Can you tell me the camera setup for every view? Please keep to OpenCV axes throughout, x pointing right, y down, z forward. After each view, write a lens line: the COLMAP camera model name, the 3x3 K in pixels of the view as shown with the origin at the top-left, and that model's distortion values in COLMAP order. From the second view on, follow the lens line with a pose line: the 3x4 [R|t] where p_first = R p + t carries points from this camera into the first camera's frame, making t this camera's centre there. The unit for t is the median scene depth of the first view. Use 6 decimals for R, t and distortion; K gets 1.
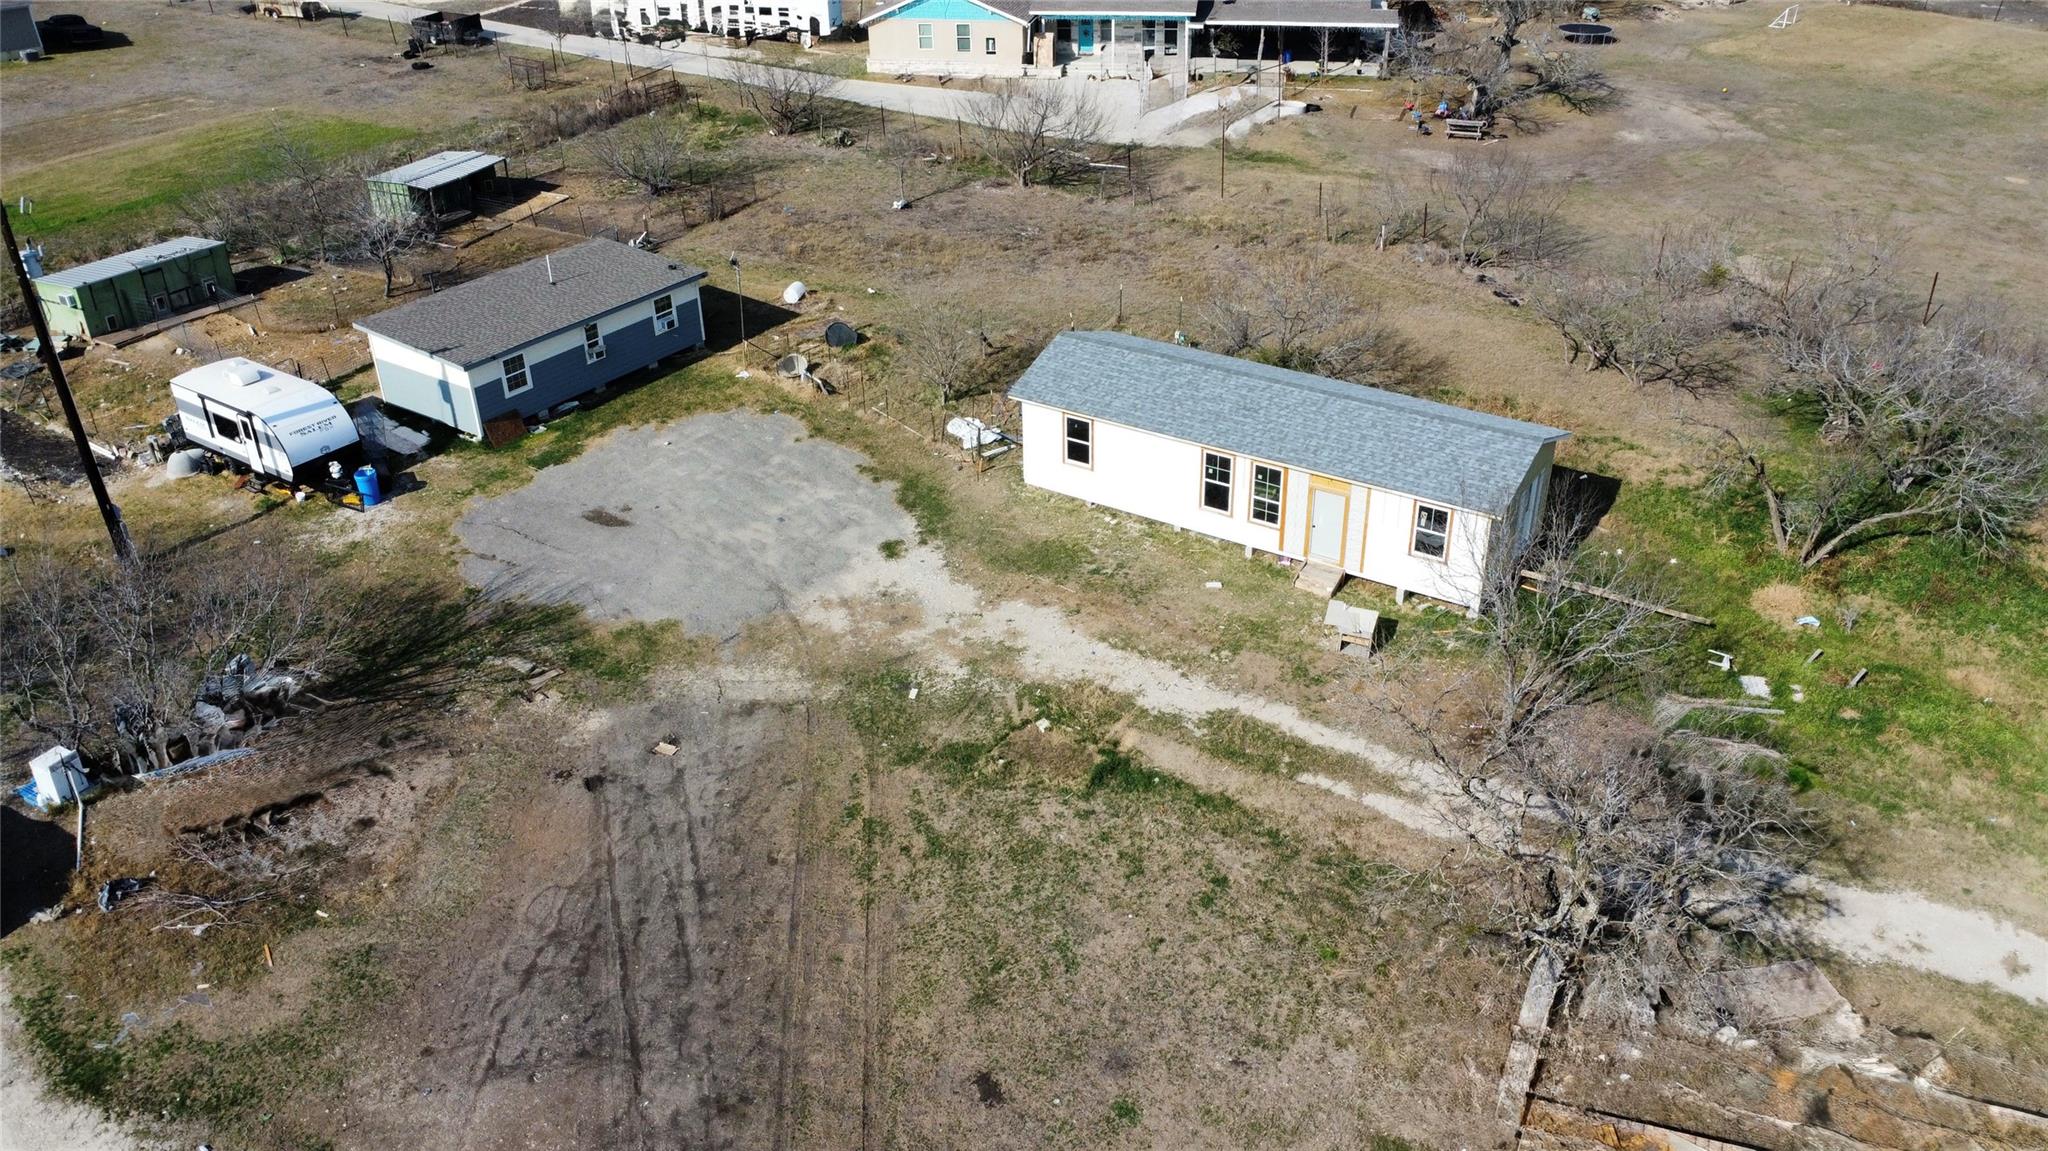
lens RADIAL K [[1536.8, 0, 1030.0], [0, 1536.8, 572.7], [0, 0, 1]] dist [-0.002785, 0.005163]
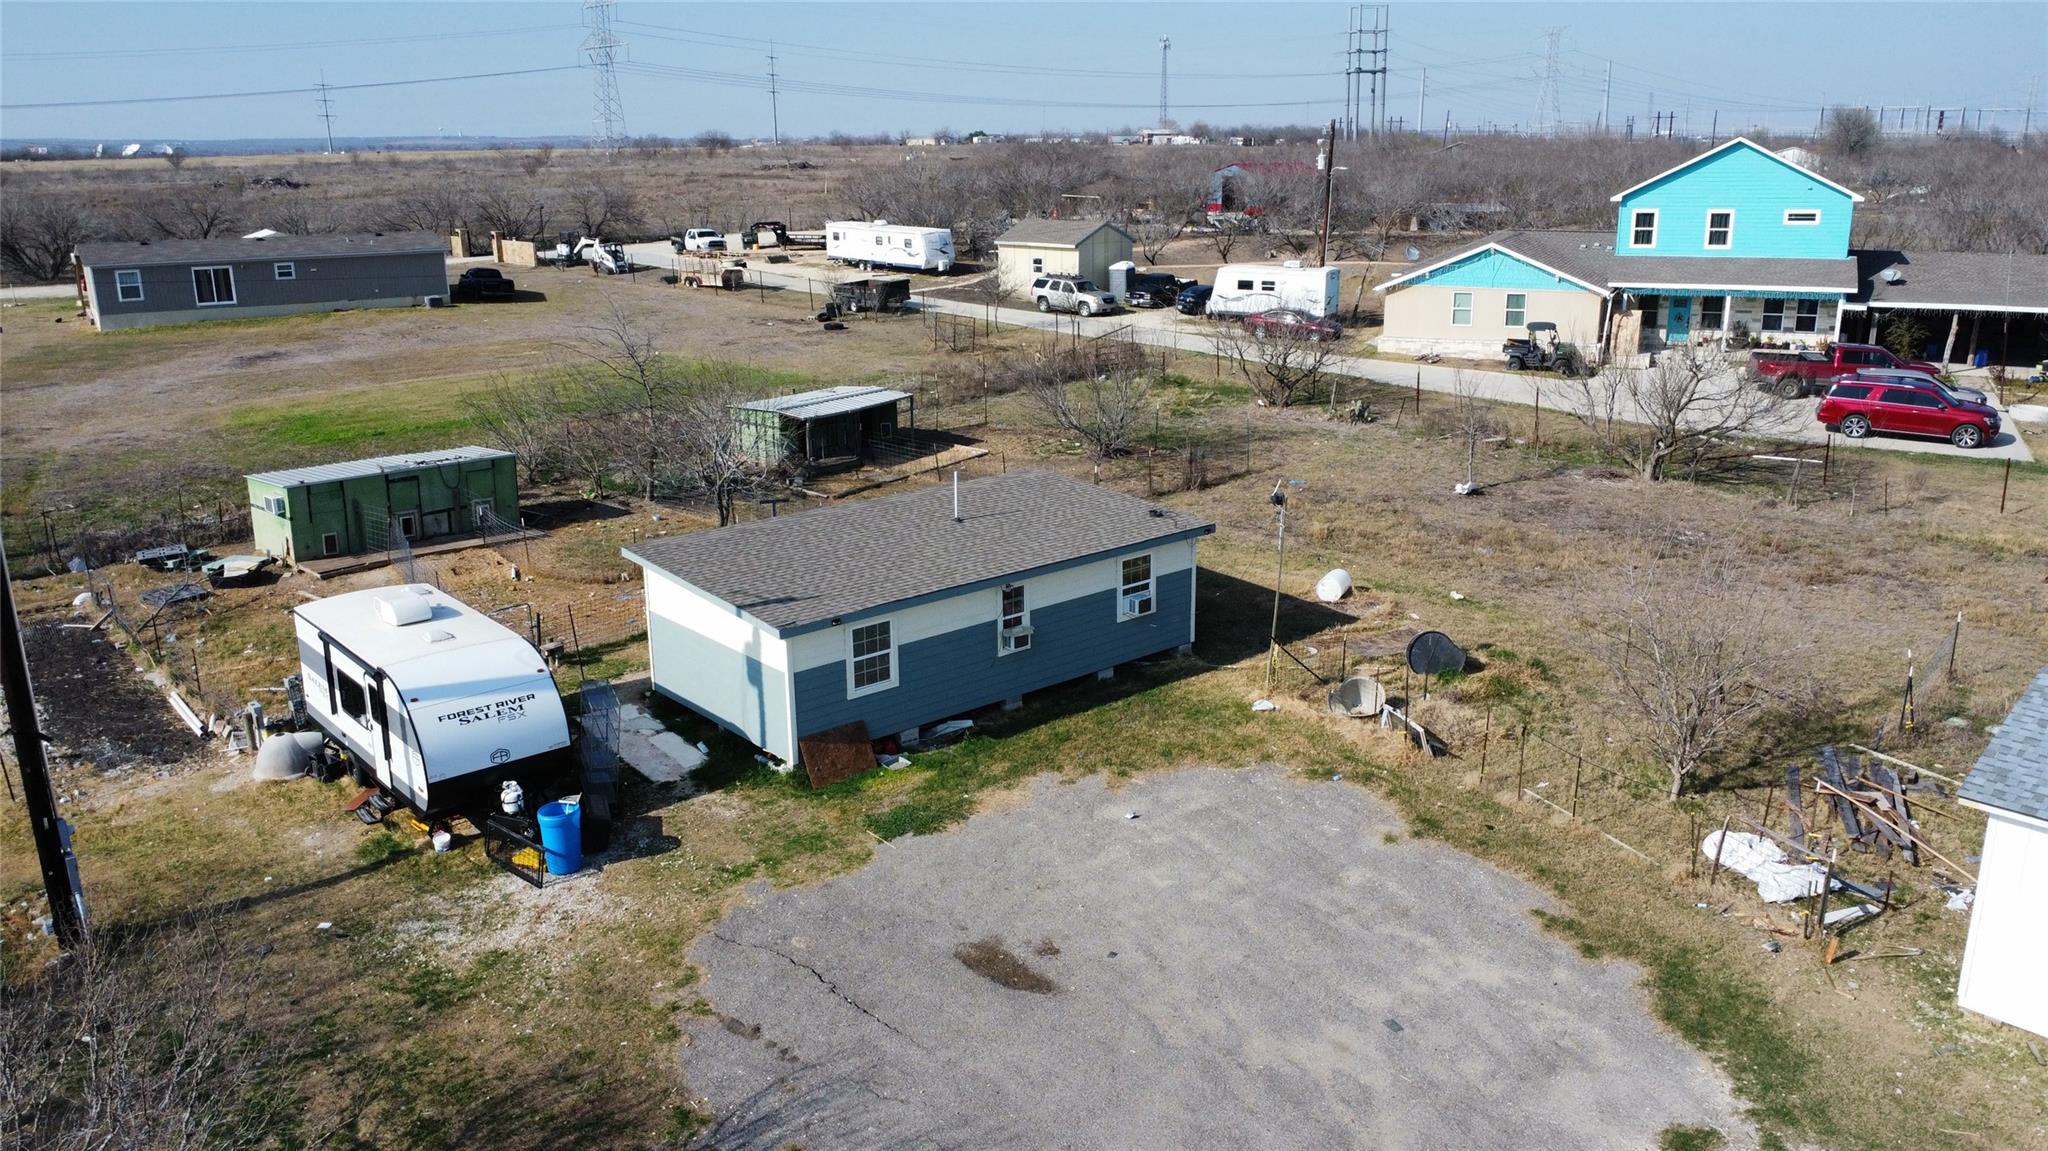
lens RADIAL K [[1536.8, 0, 1034.1], [0, 1536.8, 577.6], [0, 0, 1]] dist [-0.002785, 0.005163]
pose [[0.968866, 0.076765, -0.235382, -0.165501], [-0.130728, 0.966001, -0.223051, -0.046039], [0.210257, 0.246878, 0.945962, 0.529390]]
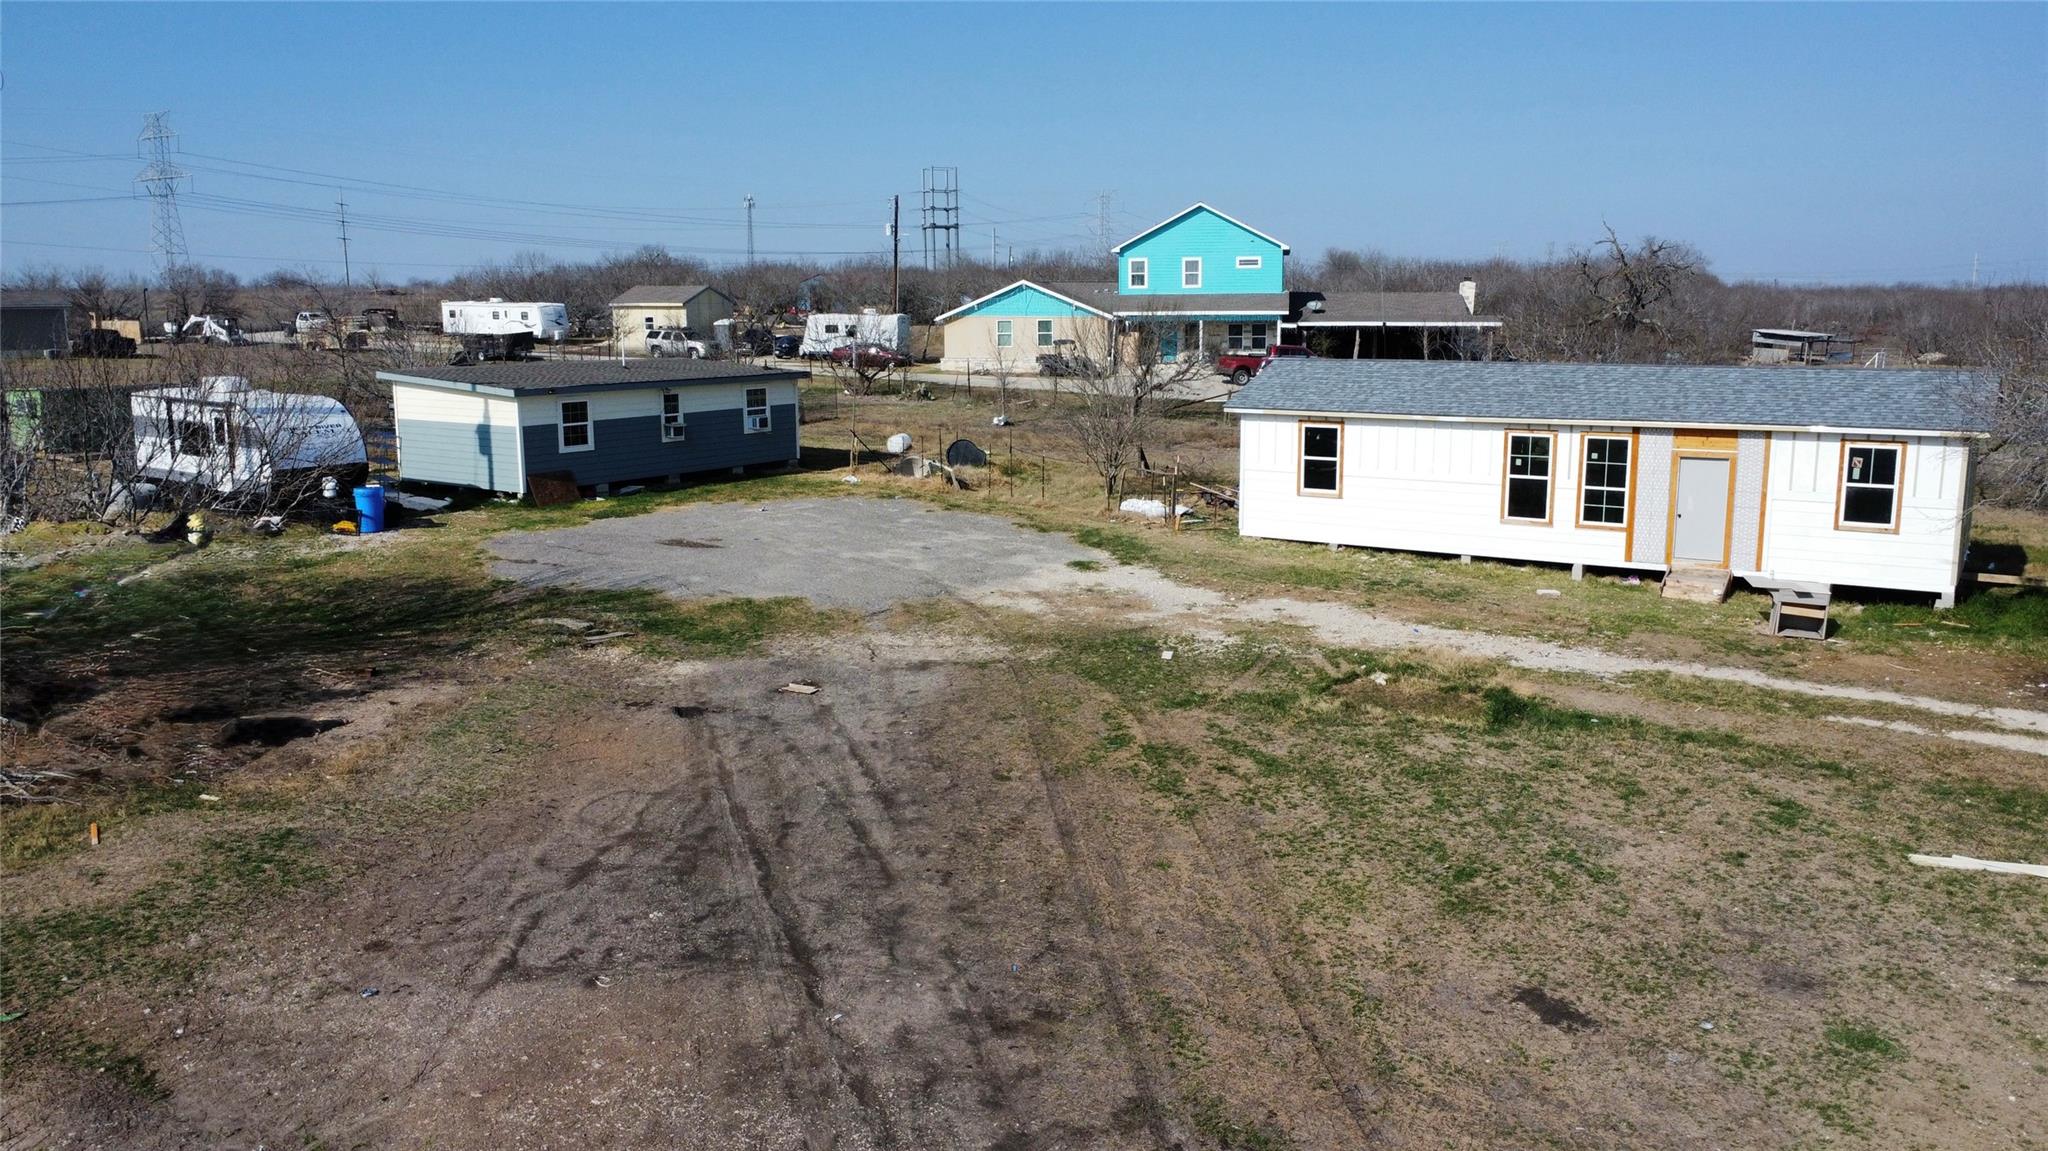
lens RADIAL K [[1536.8, 0, 1031.0], [0, 1536.8, 570.6], [0, 0, 1]] dist [-0.002785, 0.005163]
pose [[0.999868, 0.012600, 0.010280, -0.117137], [-0.008334, 0.939888, -0.341380, 0.223530], [-0.013963, 0.341250, 0.939869, 0.304686]]
